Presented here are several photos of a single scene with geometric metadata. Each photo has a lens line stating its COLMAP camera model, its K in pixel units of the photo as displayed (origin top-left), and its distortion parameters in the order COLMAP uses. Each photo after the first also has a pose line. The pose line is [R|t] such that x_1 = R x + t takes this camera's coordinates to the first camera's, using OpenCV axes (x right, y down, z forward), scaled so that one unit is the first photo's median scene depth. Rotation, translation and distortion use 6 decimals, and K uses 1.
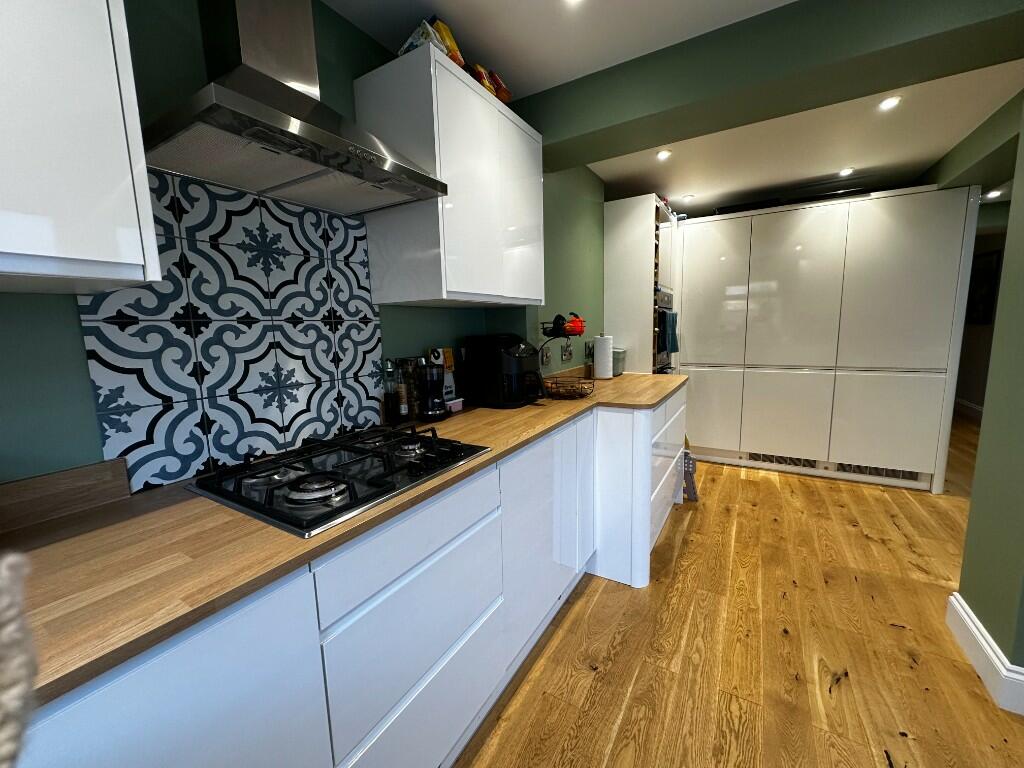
lens RADIAL K [[407.2, 0, 512.0], [0, 407.2, 384.0], [0, 0, 1]] dist [-0.000619, 0.000205]
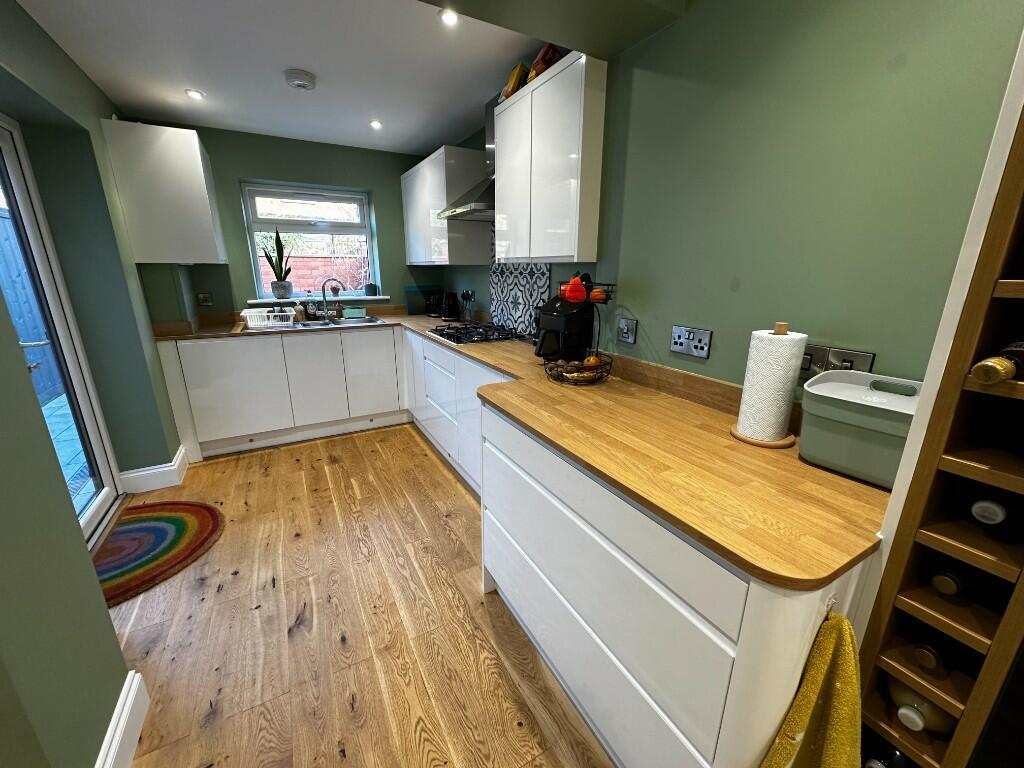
lens RADIAL K [[407.2, 0, 512.0], [0, 407.2, 384.0], [0, 0, 1]] dist [-0.000619, 0.000205]
pose [[-0.496395, 0.262729, -0.827385, 1.380911], [-0.112141, 0.925709, 0.361231, -0.373911], [0.860823, 0.272097, -0.430055, 1.978785]]
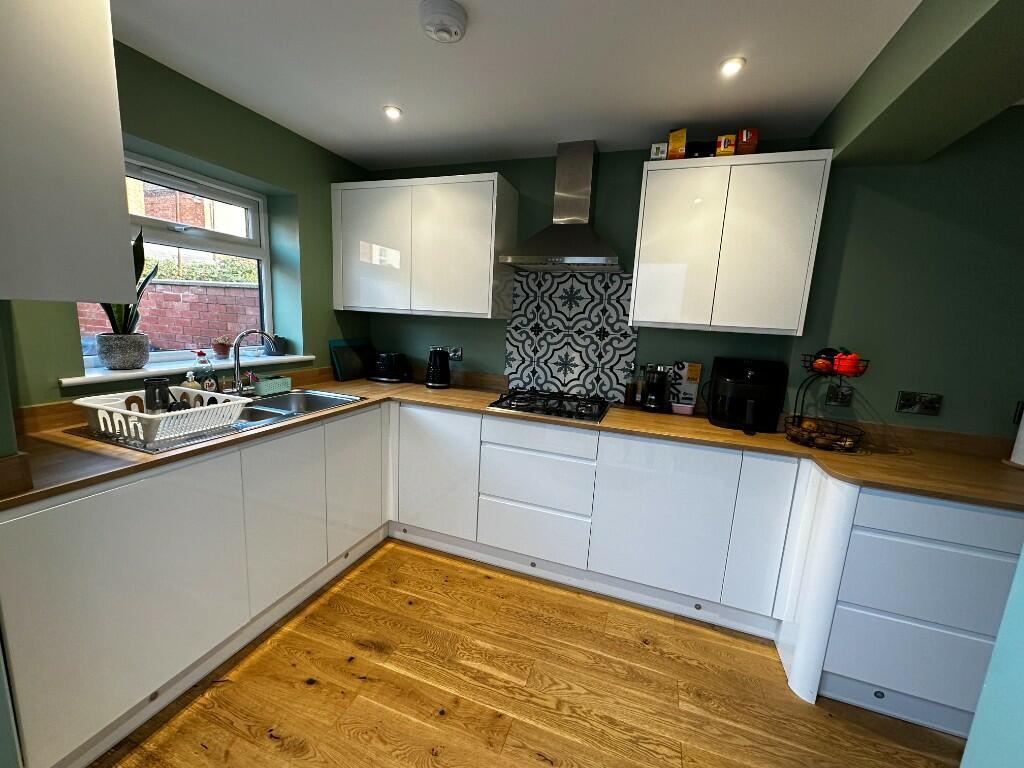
lens RADIAL K [[407.2, 0, 512.0], [0, 407.2, 384.0], [0, 0, 1]] dist [-0.000619, 0.000205]
pose [[0.193275, 0.200876, -0.960361, 1.277509], [-0.194672, 0.967208, 0.163130, -0.166285], [0.961638, 0.155426, 0.226042, 0.278751]]
